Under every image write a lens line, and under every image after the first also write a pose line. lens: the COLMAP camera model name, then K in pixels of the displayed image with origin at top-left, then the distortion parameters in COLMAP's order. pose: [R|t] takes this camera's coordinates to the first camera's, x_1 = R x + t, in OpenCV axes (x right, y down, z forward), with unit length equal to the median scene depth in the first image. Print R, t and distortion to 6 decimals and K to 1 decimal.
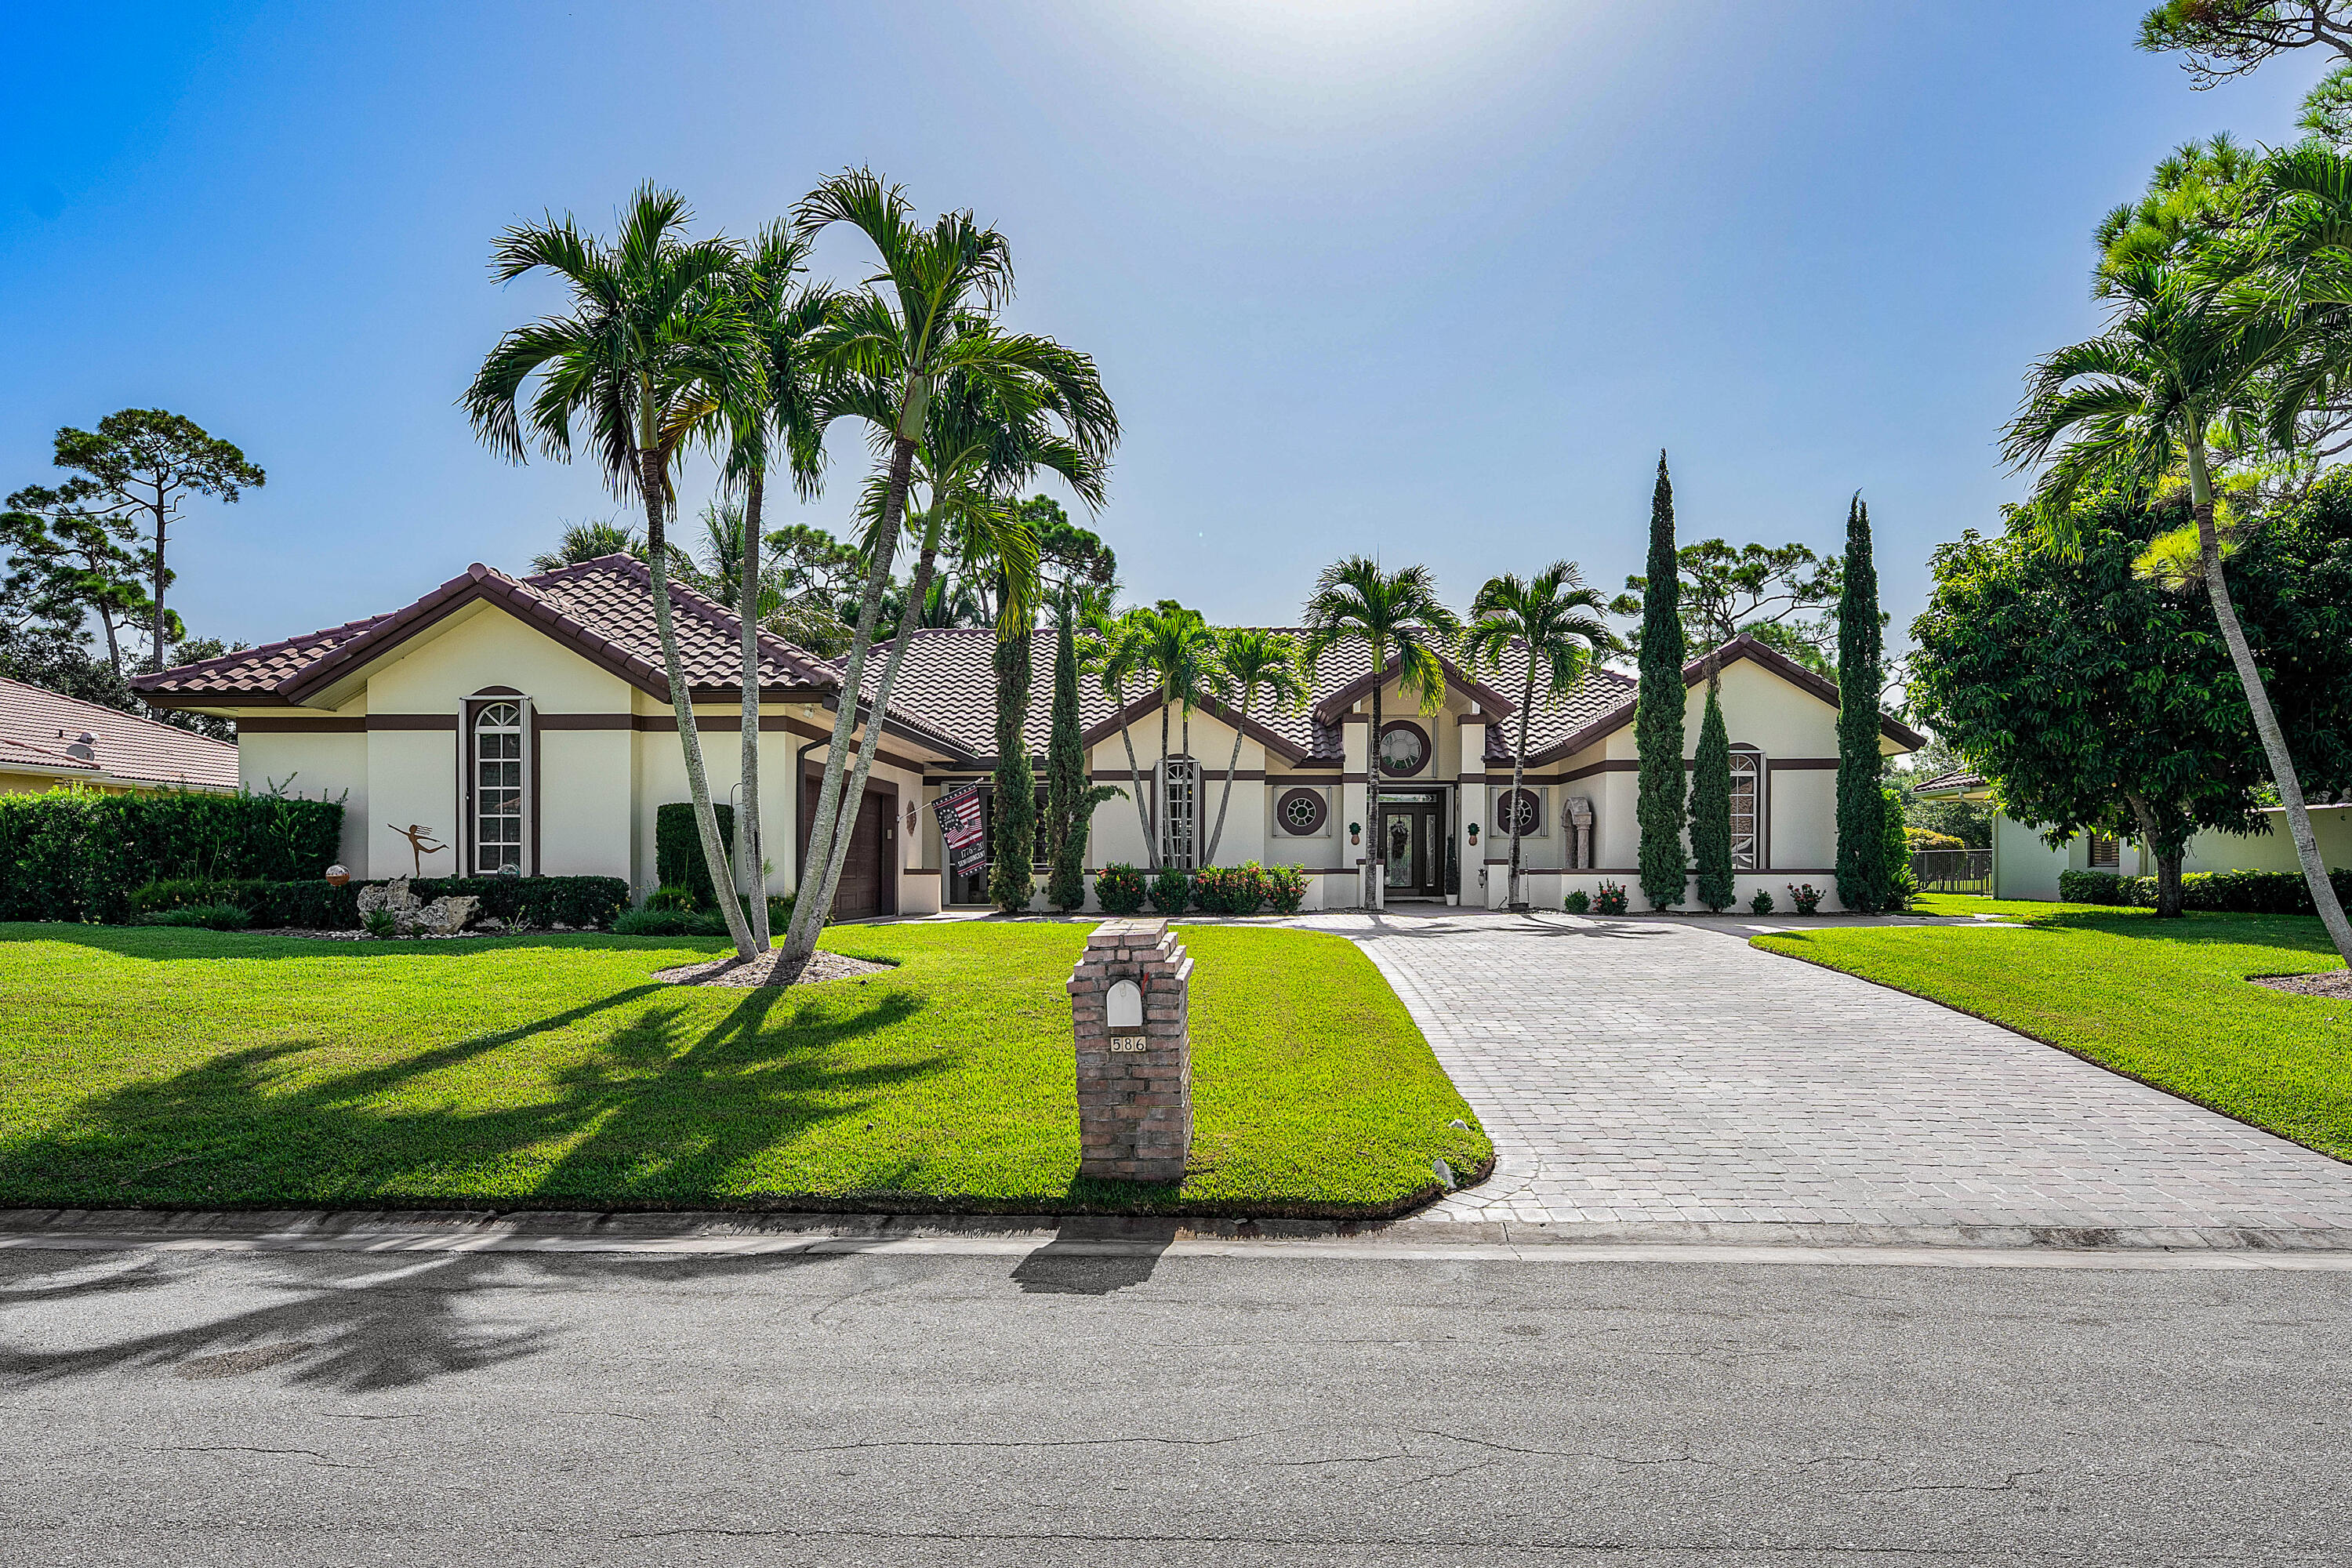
lens RADIAL K [[1254.0, 0, 1084.9], [0, 1254.0, 895.2], [0, 0, 1]] dist [0.015240, -0.000397]
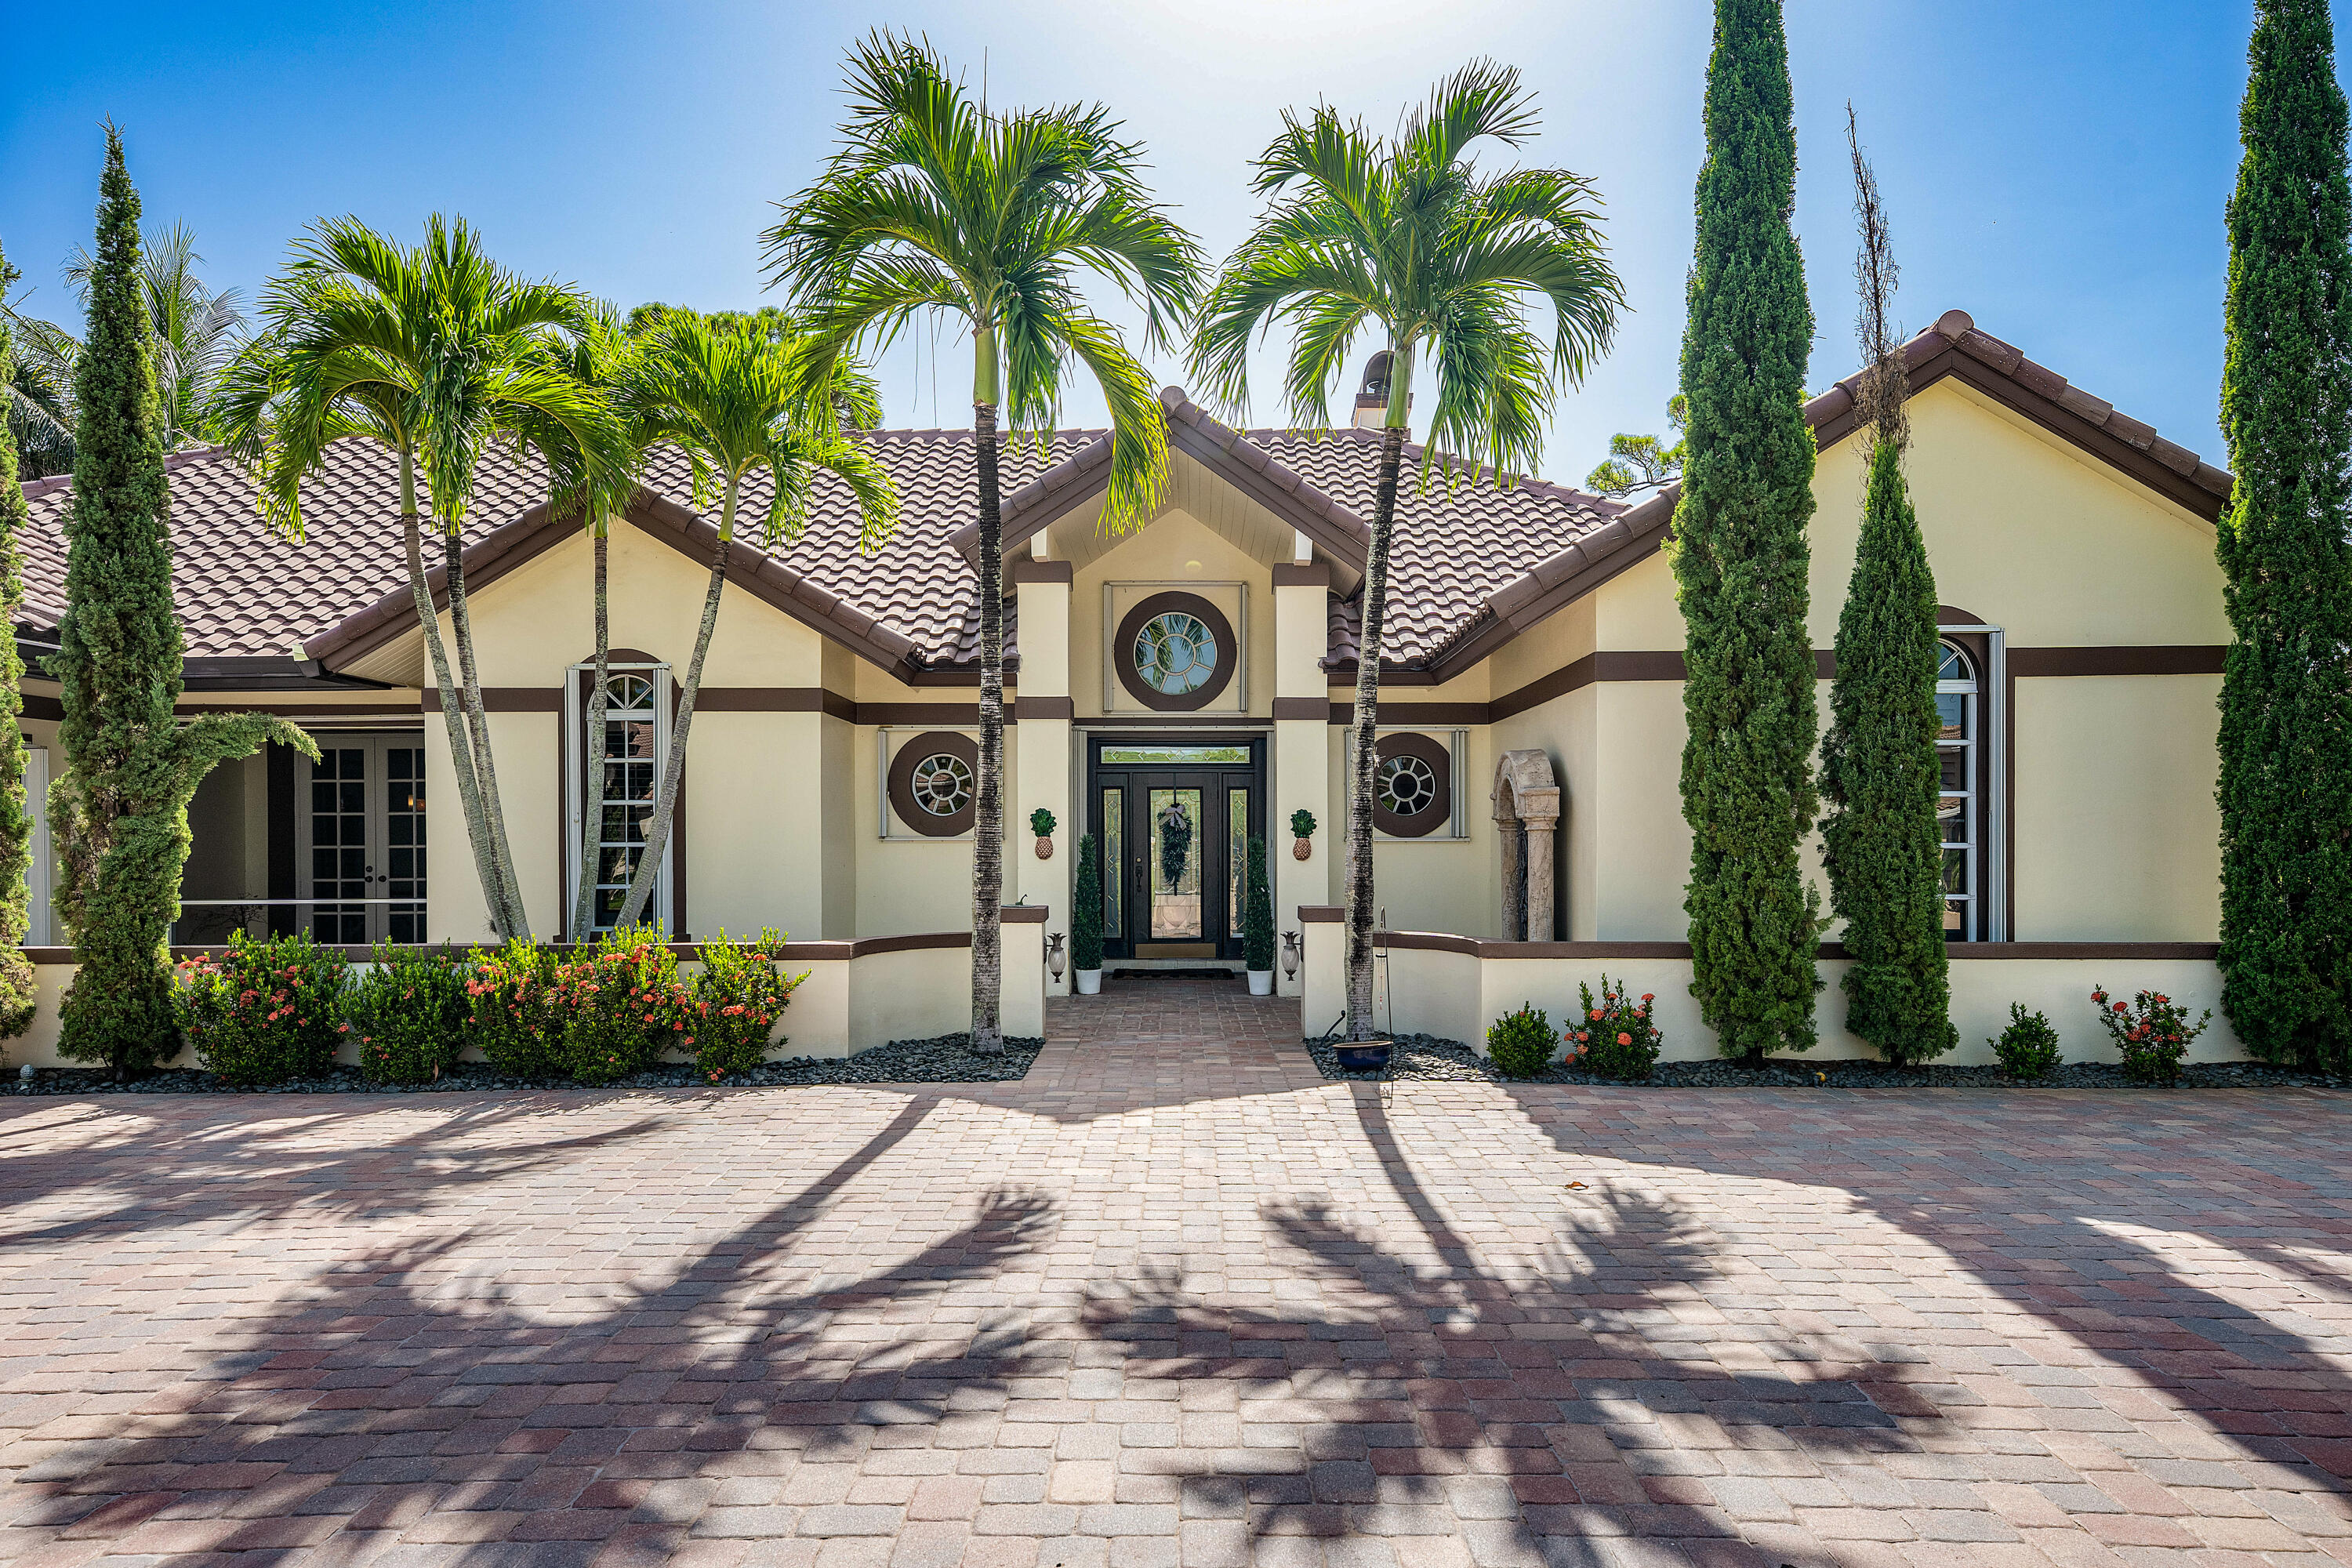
lens RADIAL K [[1489.1, 0, 1107.5], [0, 1489.1, 884.7], [0, 0, 1]] dist [0.035812, -0.001761]
pose [[0.996249, -0.008174, 0.086149, 0.232625], [0.007656, 0.999951, 0.006344, -0.041500], [-0.086196, -0.005660, 0.996262, 0.574142]]
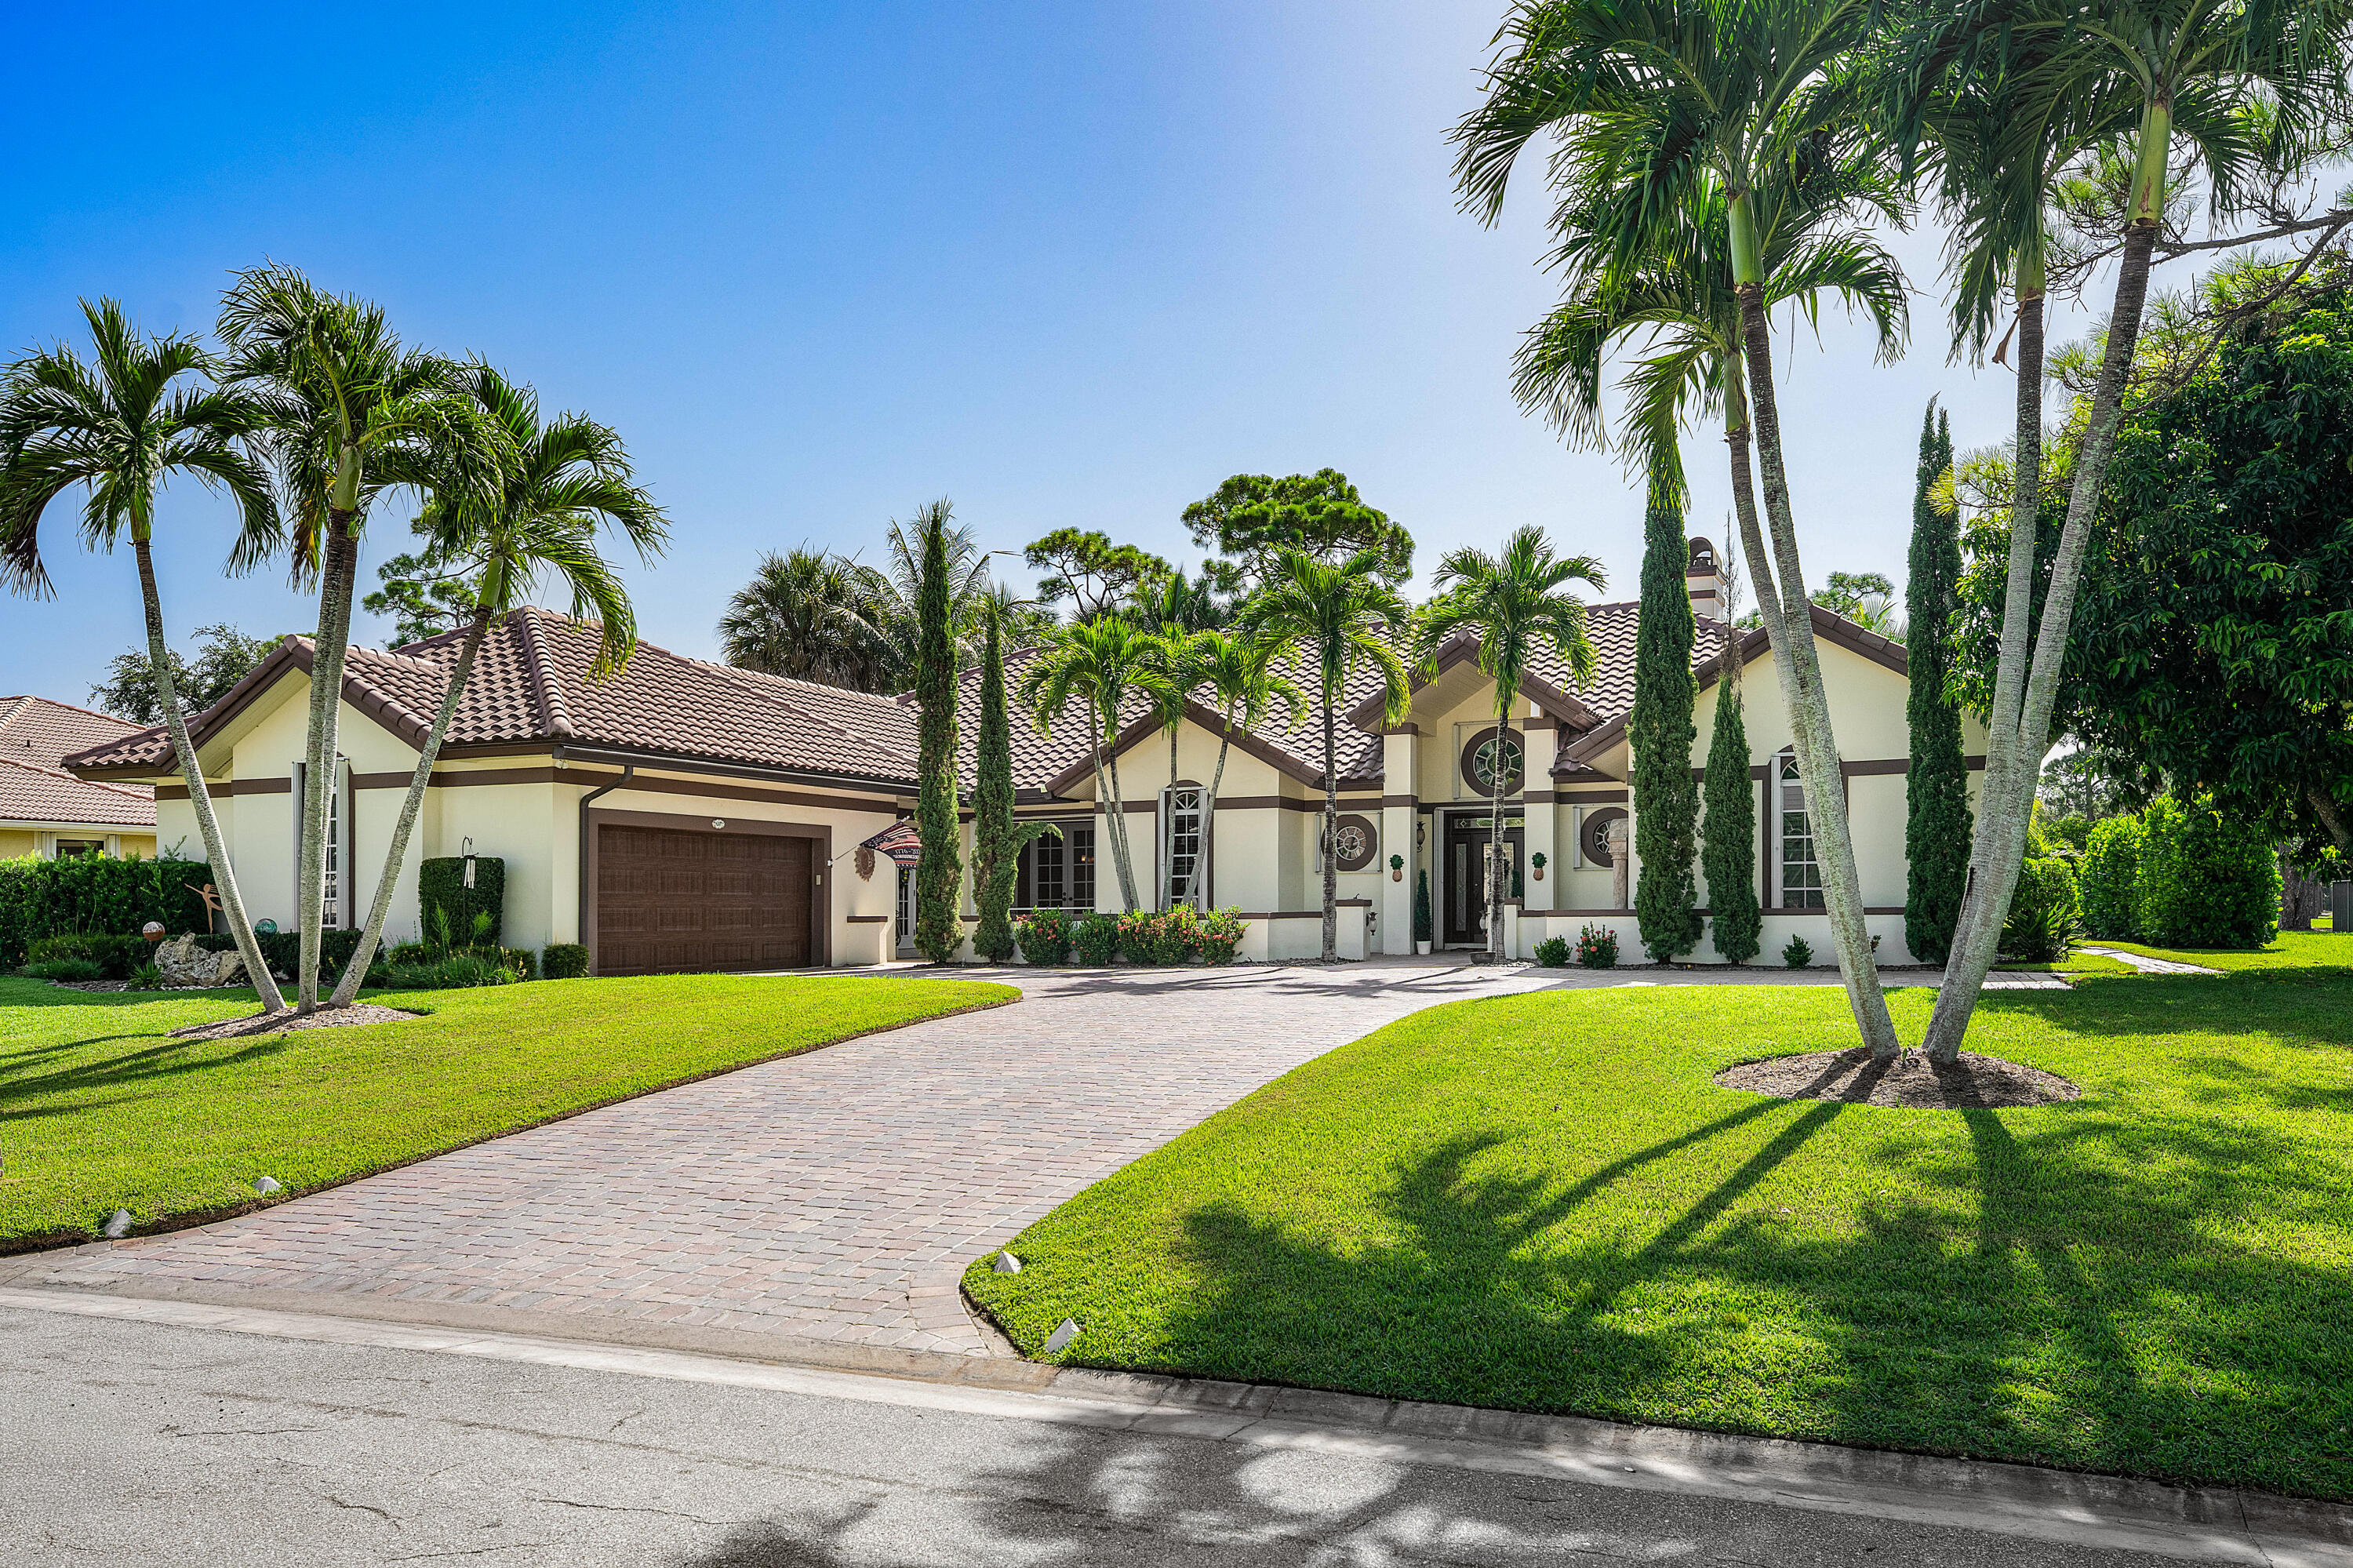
lens RADIAL K [[1489.8, 0, 1107.9], [0, 1489.8, 884.8], [0, 0, 1]] dist [0.035812, -0.001761]
pose [[0.952558, -0.015434, -0.303965, 0.401874], [0.004199, 0.999285, -0.037582, -0.002409], [0.304328, 0.034523, 0.951942, 0.008622]]
